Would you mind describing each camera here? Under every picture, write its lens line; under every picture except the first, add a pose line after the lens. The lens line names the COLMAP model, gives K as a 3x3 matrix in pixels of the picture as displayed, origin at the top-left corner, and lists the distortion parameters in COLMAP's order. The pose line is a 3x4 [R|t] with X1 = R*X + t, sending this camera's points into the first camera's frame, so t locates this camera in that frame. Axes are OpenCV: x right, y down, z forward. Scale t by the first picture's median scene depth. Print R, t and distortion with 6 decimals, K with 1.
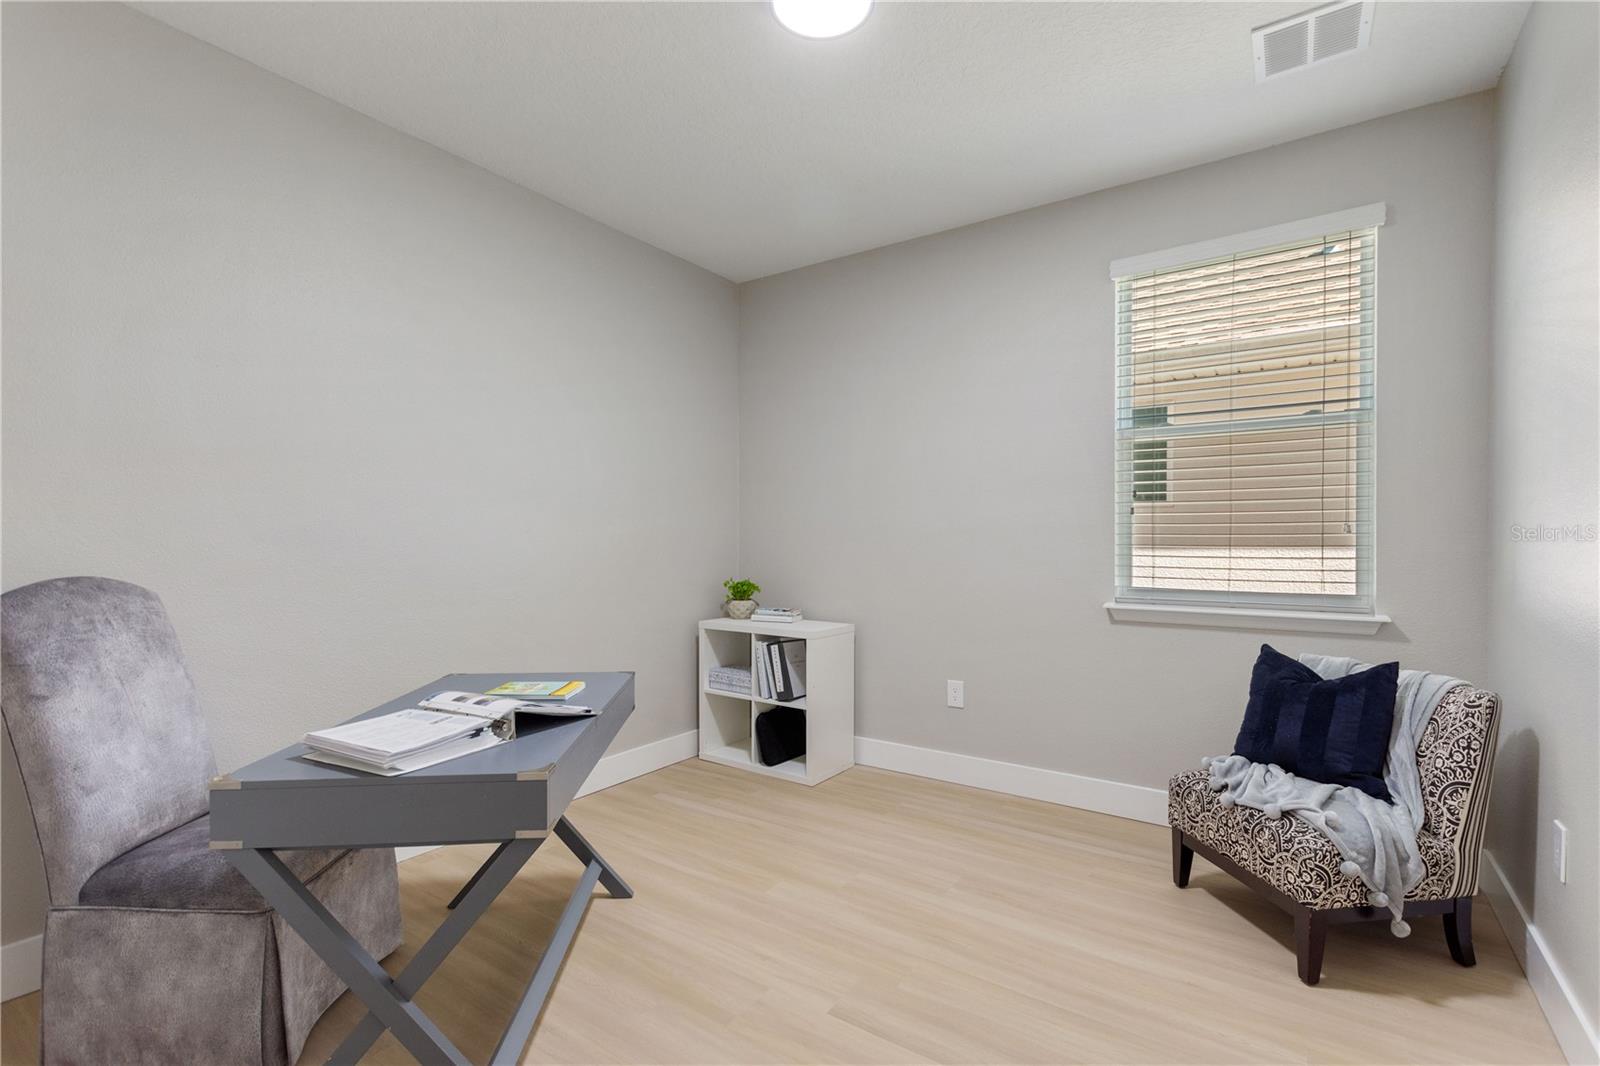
lens RADIAL K [[720.5, 0, 809.0], [0, 720.5, 540.2], [0, 0, 1]] dist [0.003075, 0.000231]
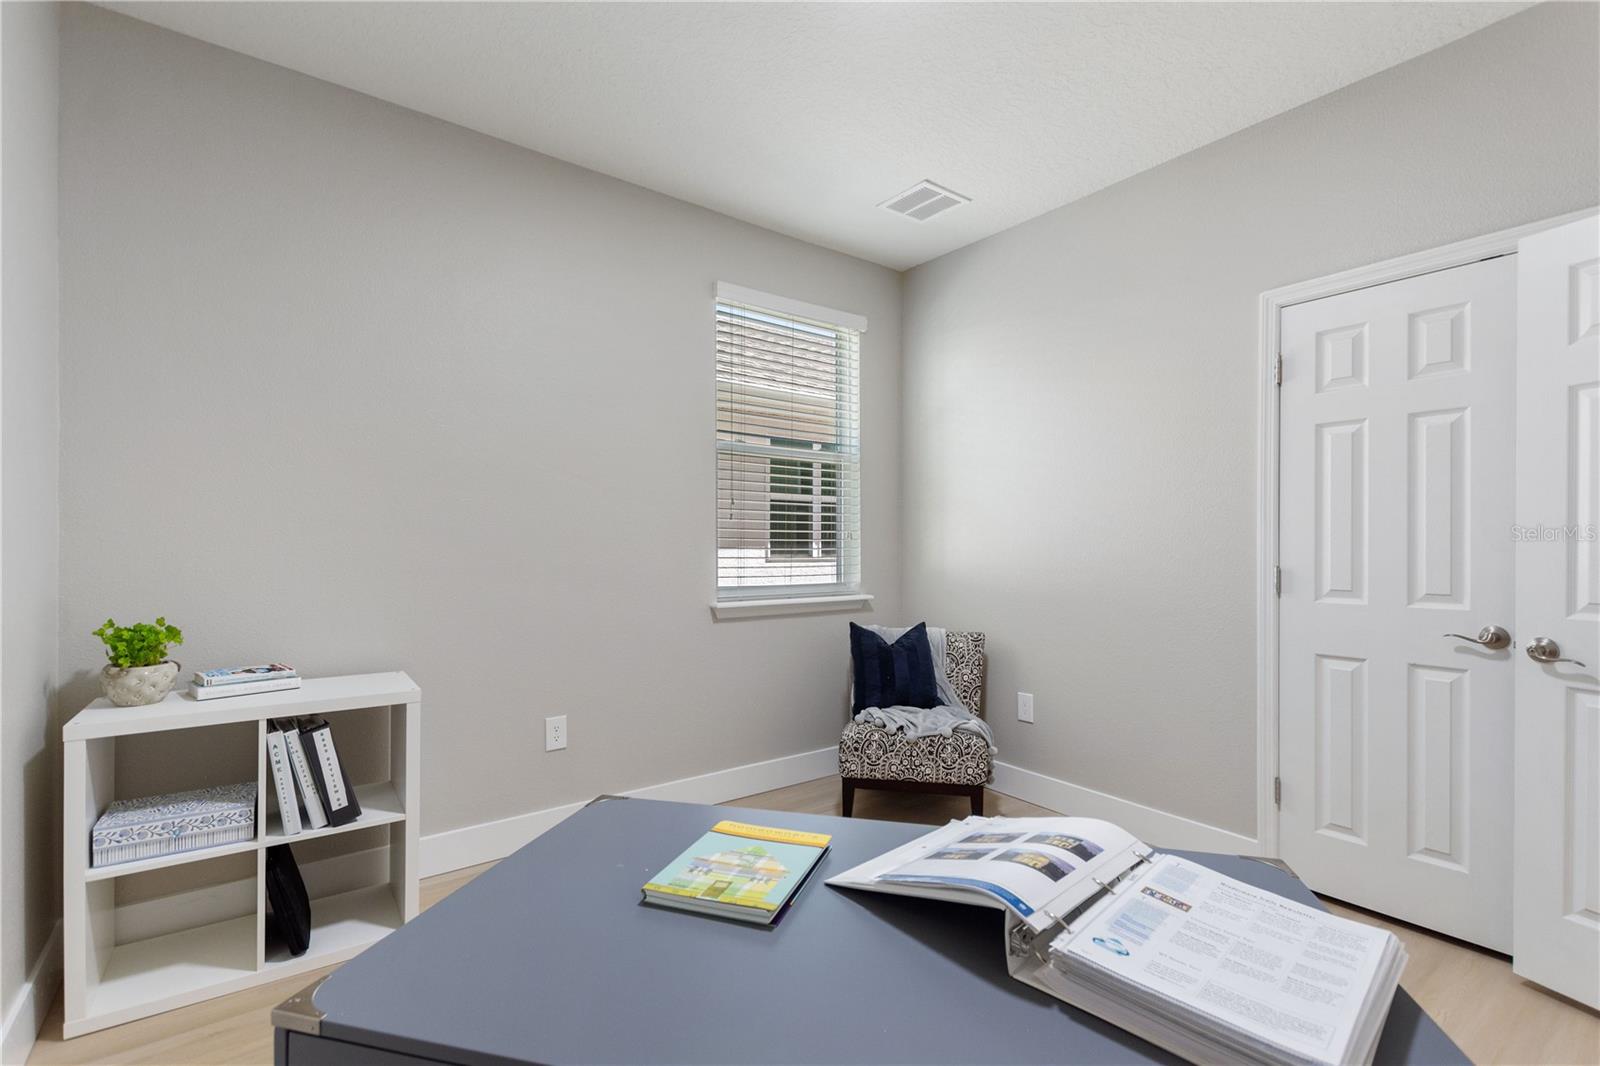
lens RADIAL K [[720.5, 0, 806.5], [0, 720.5, 539.9], [0, 0, 1]] dist [0.003075, 0.000231]
pose [[0.304333, 0.002836, 0.952561, -0.552245], [-0.007547, 0.999971, -0.000566, -0.006313], [-0.952536, -0.007017, 0.304346, 0.554386]]
